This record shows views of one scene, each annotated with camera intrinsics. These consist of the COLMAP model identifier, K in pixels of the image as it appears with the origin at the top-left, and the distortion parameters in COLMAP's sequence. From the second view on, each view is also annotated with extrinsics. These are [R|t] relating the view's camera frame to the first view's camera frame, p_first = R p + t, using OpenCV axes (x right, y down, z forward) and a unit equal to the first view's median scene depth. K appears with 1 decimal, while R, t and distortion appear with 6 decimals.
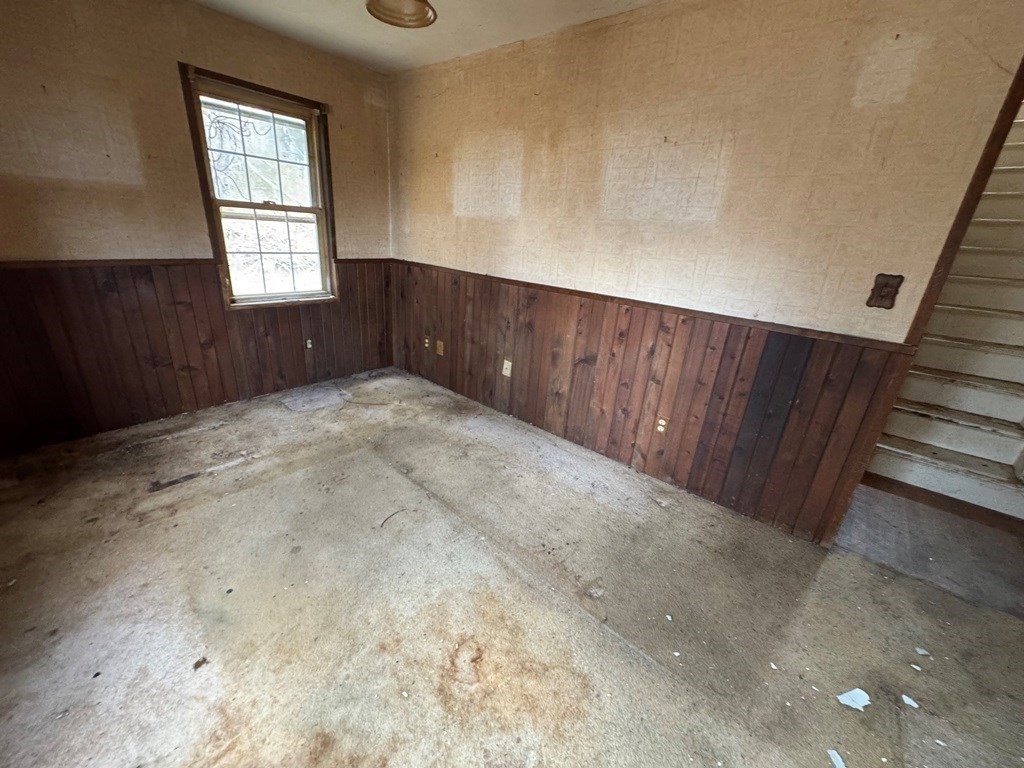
lens RADIAL K [[409.2, 0, 510.5], [0, 409.2, 382.1], [0, 0, 1]] dist [-0.001424, -0.000297]
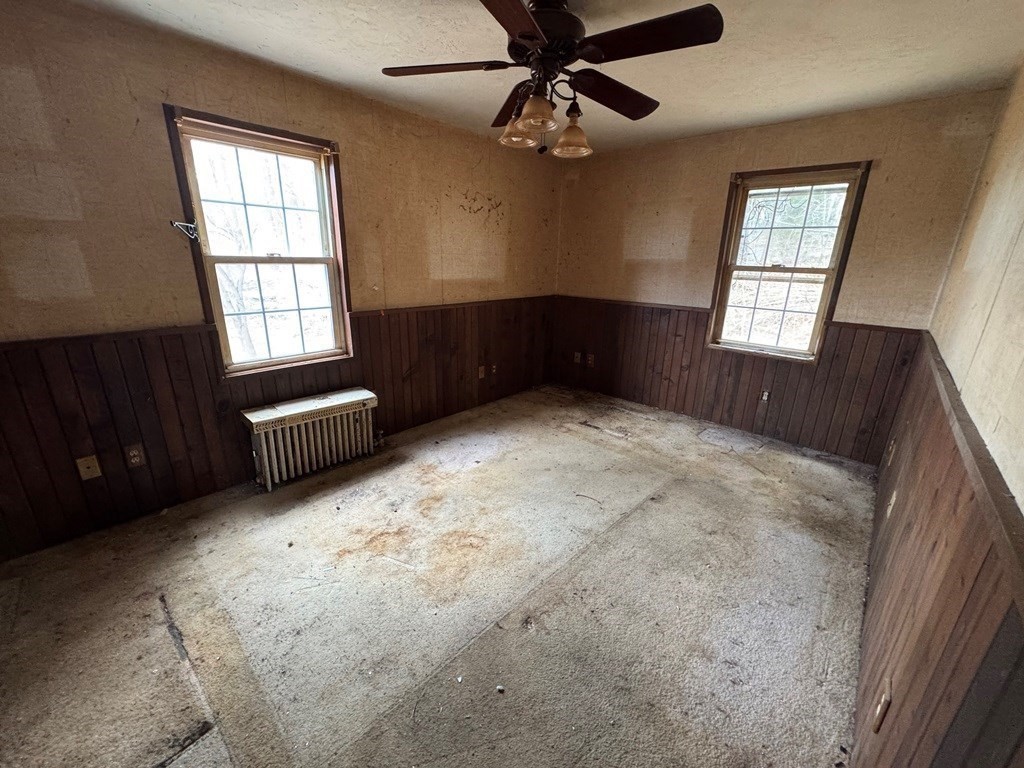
lens RADIAL K [[409.2, 0, 510.5], [0, 409.2, 382.1], [0, 0, 1]] dist [-0.001424, -0.000297]
pose [[-0.037613, 0.221275, -0.974486, 0.666560], [-0.377867, 0.899620, 0.218860, -0.136927], [0.925095, 0.376458, 0.049775, 0.435994]]
